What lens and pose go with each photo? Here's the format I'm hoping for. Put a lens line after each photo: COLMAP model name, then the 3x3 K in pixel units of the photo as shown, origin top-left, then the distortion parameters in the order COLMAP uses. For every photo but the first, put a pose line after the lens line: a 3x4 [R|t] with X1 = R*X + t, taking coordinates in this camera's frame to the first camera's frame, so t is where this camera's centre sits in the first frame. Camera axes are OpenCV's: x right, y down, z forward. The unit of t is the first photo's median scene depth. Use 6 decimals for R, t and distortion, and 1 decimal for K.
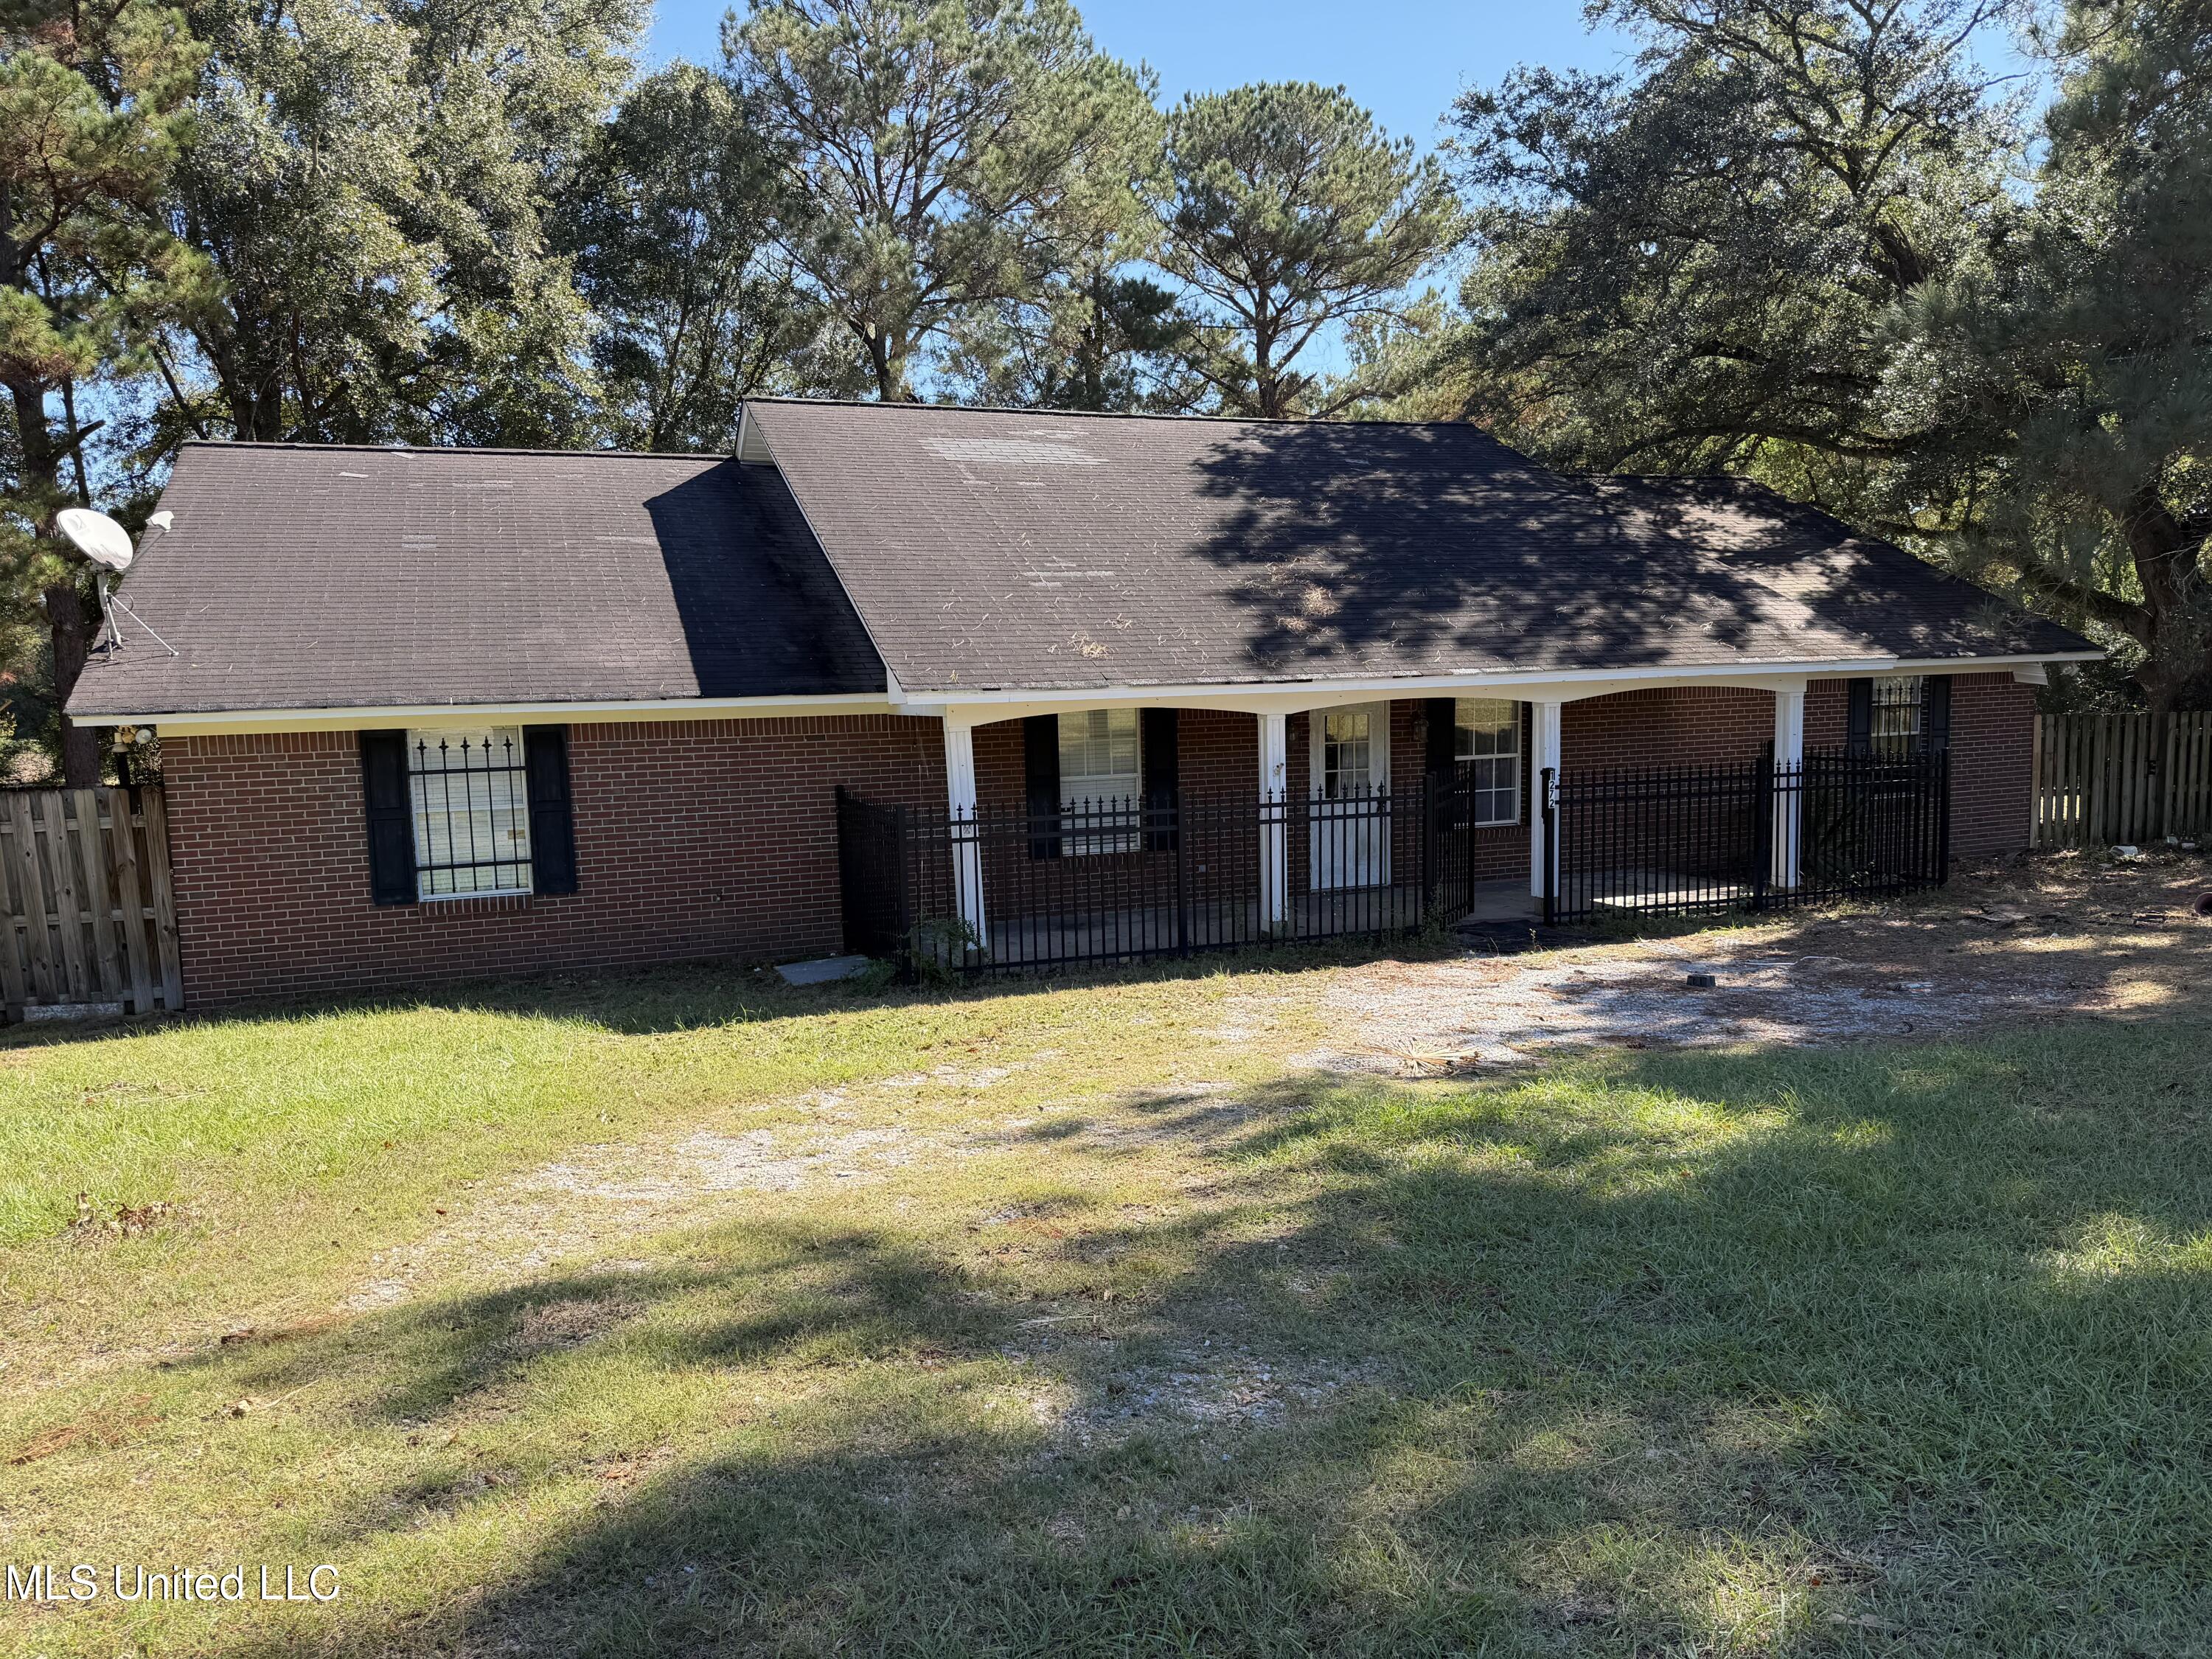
lens RADIAL K [[1555.9, 0, 1098.2], [0, 1555.9, 839.4], [0, 0, 1]] dist [0.051625, -0.025725]
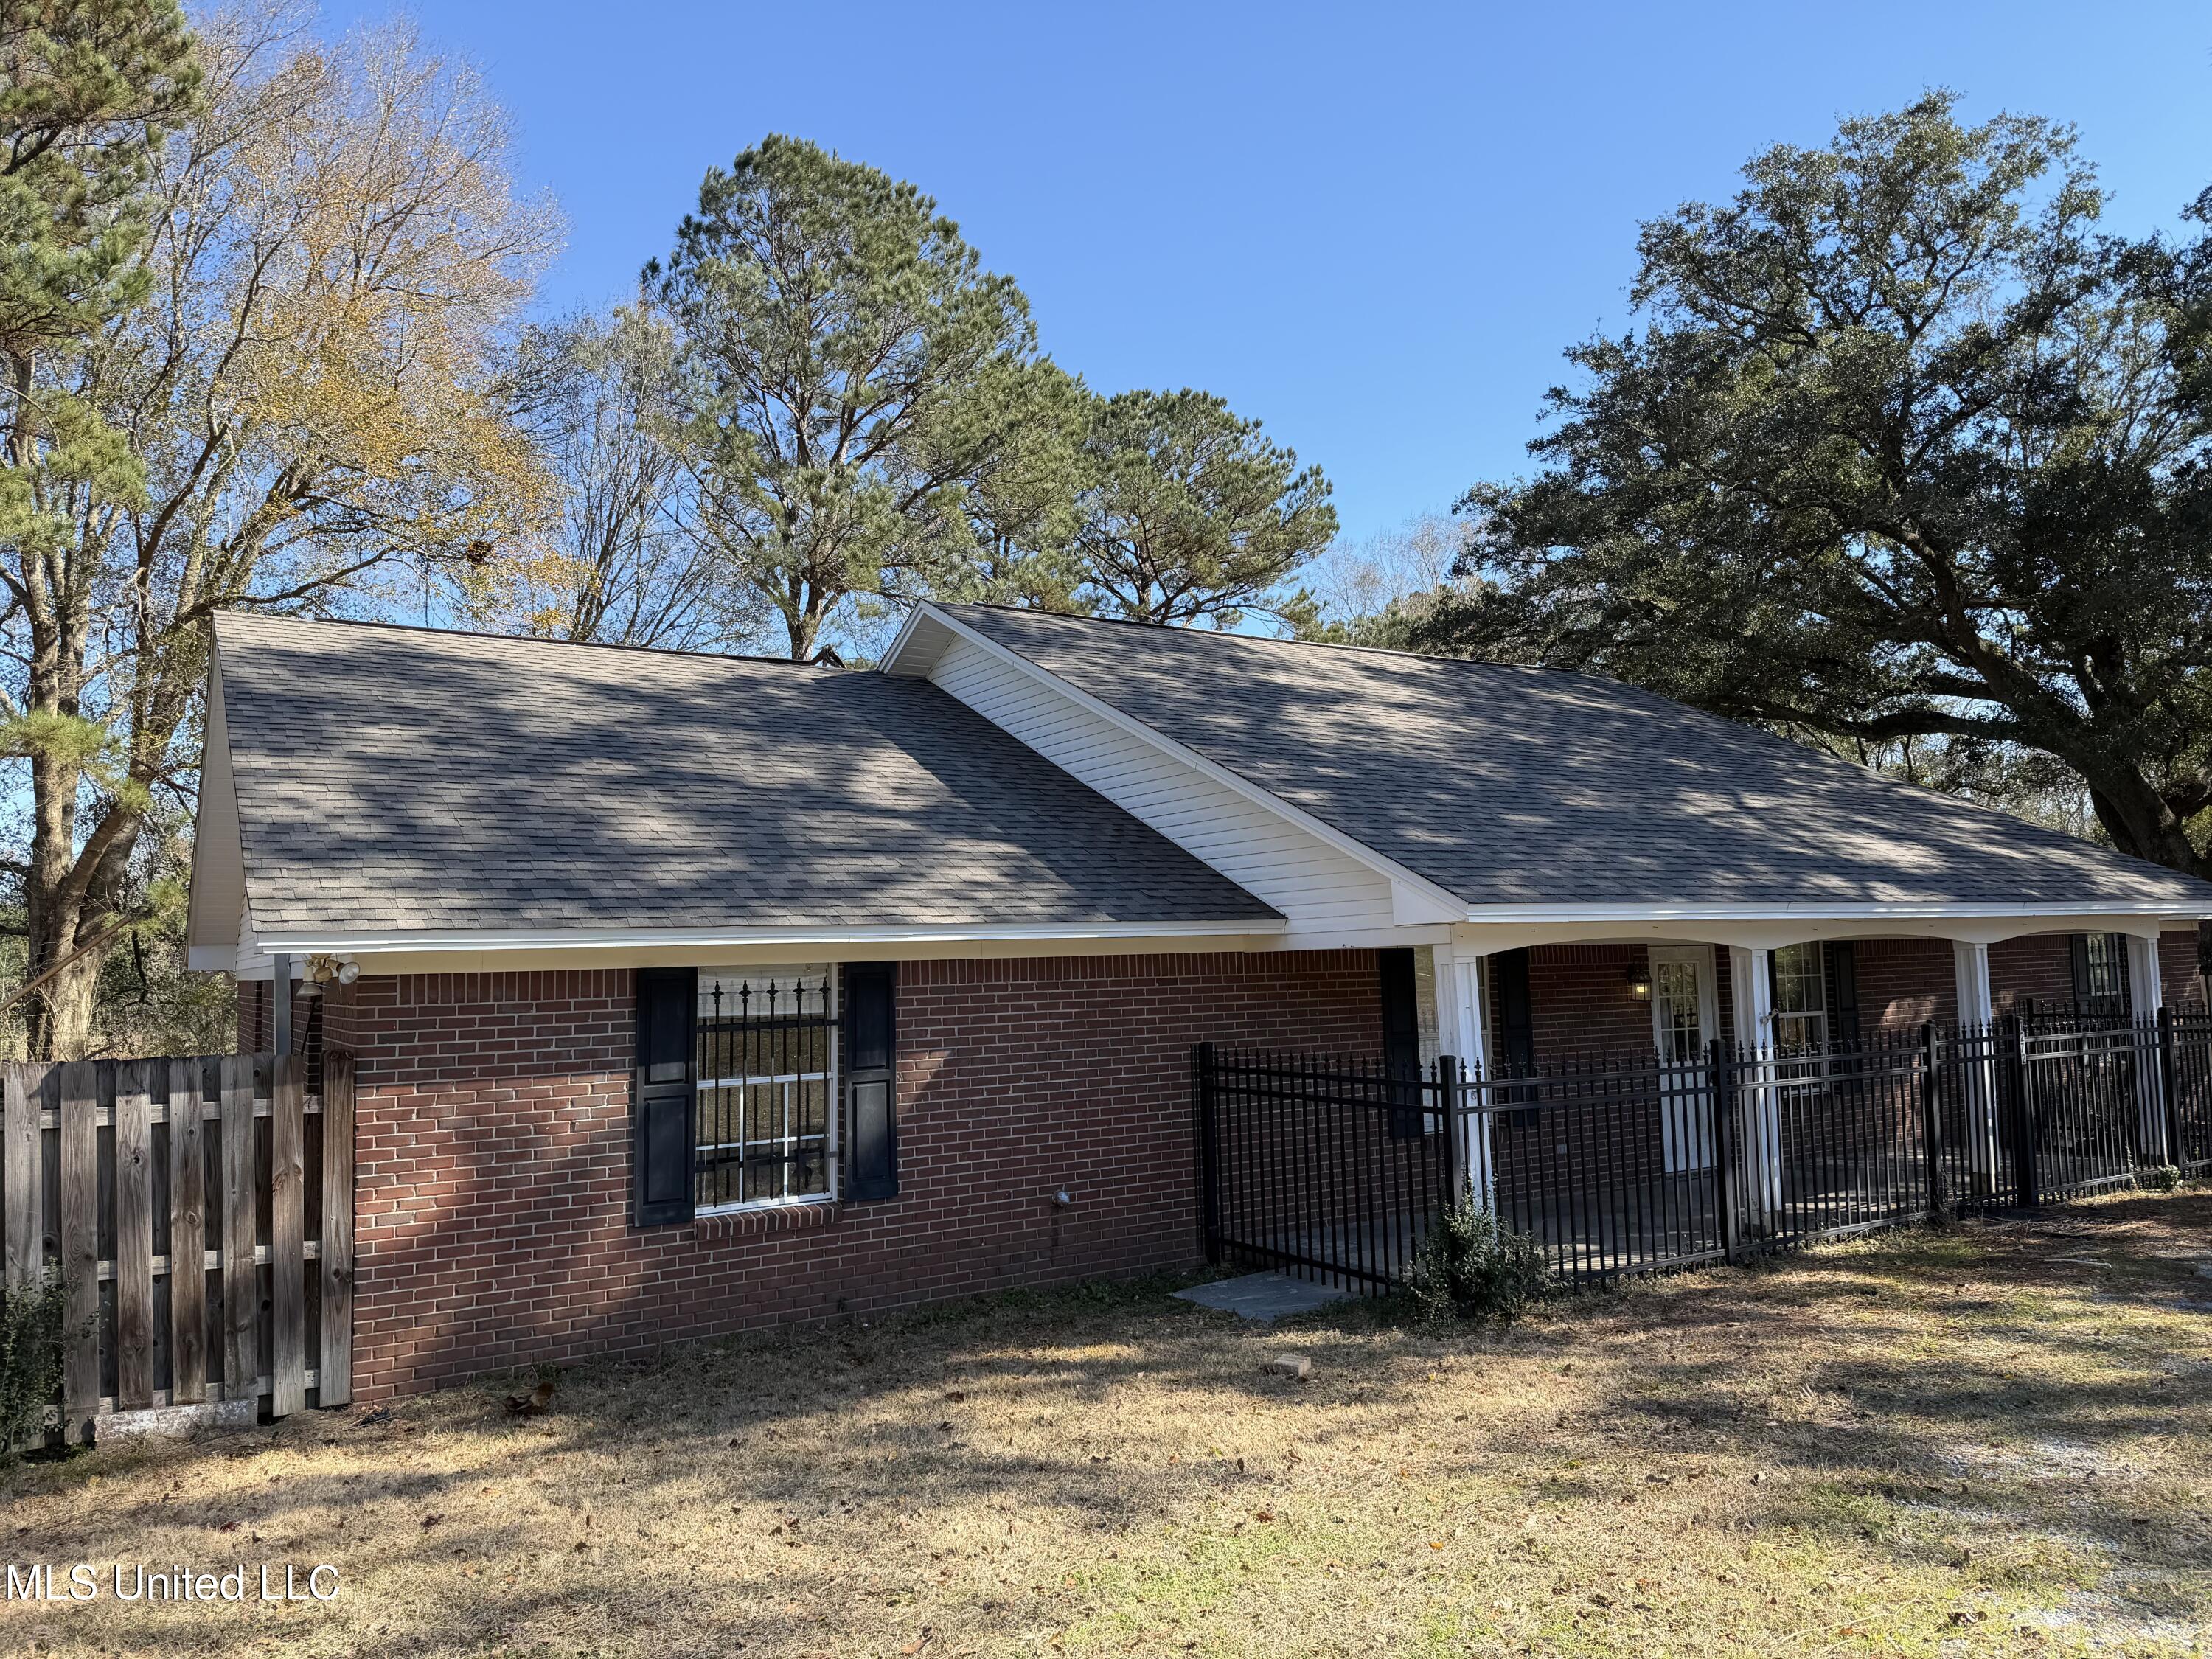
lens RADIAL K [[1555.9, 0, 1116.8], [0, 1555.9, 840.7], [0, 0, 1]] dist [0.051625, -0.025725]
pose [[0.979862, 0.013278, 0.199233, -0.356747], [0.026098, 0.980711, -0.193716, 0.014073], [-0.197962, 0.195014, 0.960615, 0.247299]]
